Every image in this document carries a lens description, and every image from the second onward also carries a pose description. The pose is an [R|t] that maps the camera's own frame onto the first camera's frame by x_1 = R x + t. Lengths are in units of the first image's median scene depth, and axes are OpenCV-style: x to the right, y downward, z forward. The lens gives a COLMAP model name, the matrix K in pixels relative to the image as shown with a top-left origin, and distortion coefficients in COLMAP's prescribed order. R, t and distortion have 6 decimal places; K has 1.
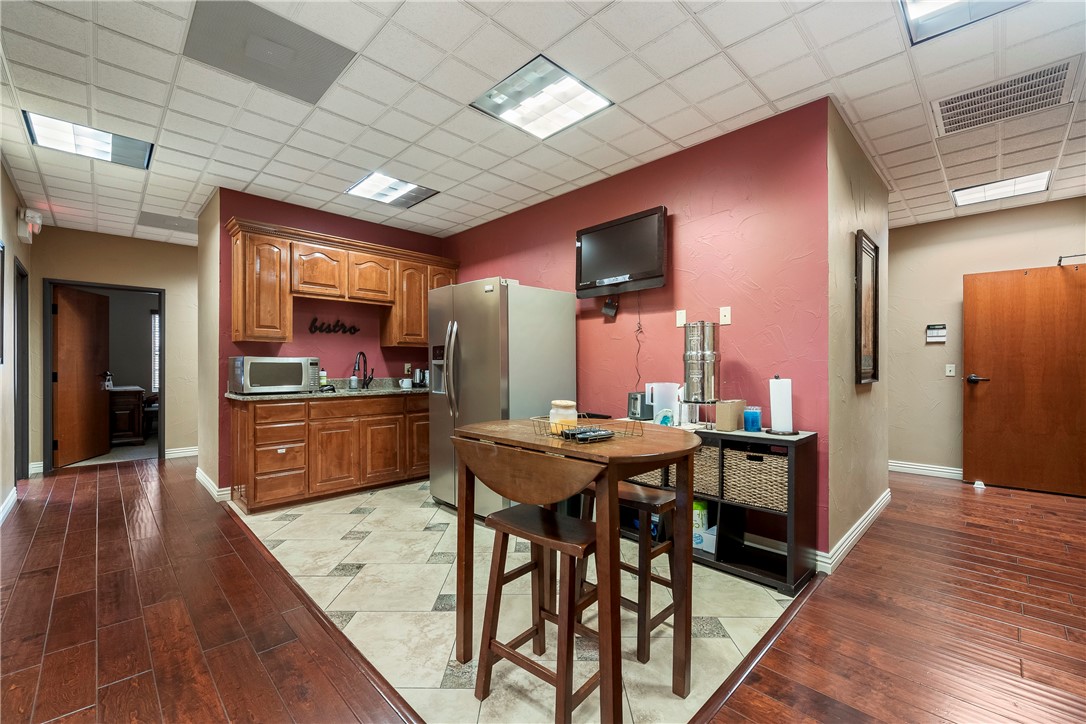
lens RADIAL K [[454.6, 0, 543.0], [0, 454.6, 362.0], [0, 0, 1]] dist [-0.000411, 0.000055]
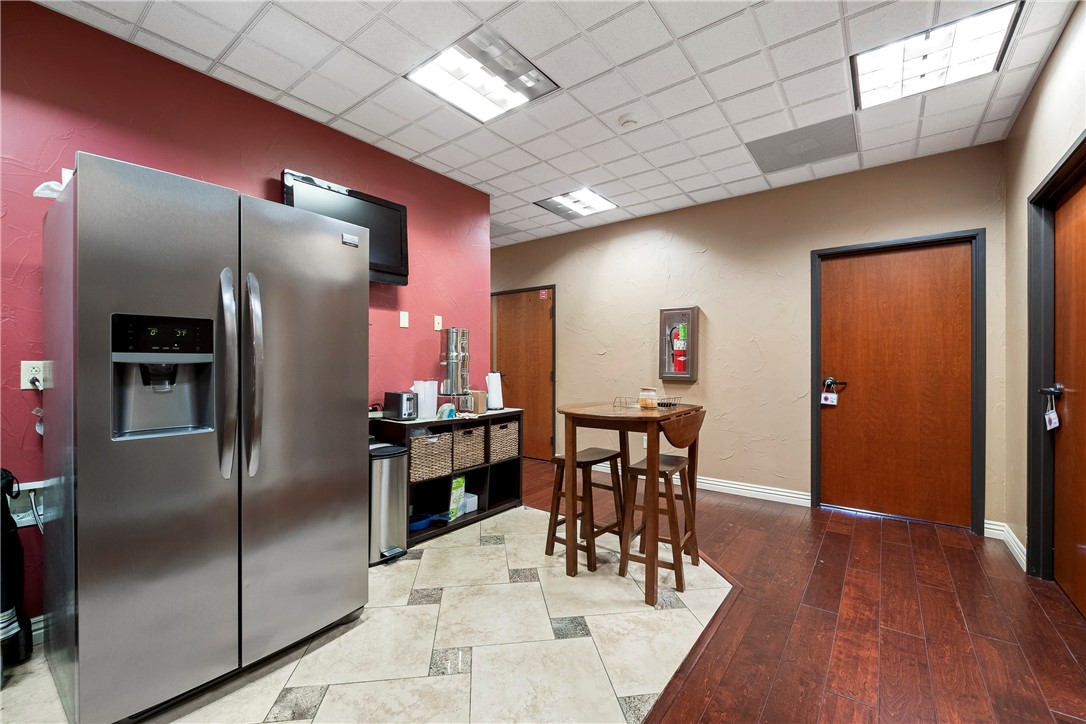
lens RADIAL K [[442.2, 0, 543.0], [0, 442.2, 362.0], [0, 0, 1]] dist [-0.000247, -0.000022]
pose [[-0.139460, 0.001818, 0.990226, -0.843887], [-0.003181, 0.999992, -0.002284, 0.003249], [-0.990223, -0.003468, -0.139453, 0.932317]]
